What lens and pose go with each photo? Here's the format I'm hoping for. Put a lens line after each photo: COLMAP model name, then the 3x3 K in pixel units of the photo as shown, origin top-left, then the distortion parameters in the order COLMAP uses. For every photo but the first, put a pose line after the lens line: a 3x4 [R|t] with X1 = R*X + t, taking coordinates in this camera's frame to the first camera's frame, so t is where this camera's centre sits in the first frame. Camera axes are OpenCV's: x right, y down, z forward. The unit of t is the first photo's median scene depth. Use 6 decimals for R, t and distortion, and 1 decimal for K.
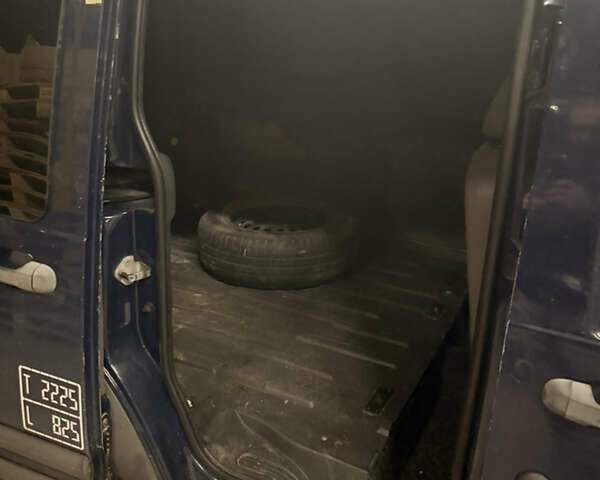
lens RADIAL K [[512.2, 0, 300.0], [0, 512.2, 240.0], [0, 0, 1]] dist [0.108065, -0.001681]
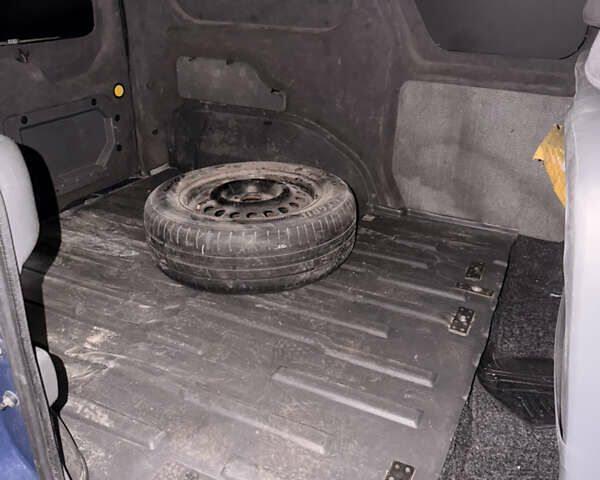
lens RADIAL K [[512.2, 0, 300.0], [0, 512.2, 240.0], [0, 0, 1]] dist [0.108065, -0.001681]
pose [[0.999349, -0.036037, -0.001465, 0.033483], [0.035932, 0.991279, 0.126783, -0.078204], [-0.003117, -0.126753, 0.991929, 0.268608]]
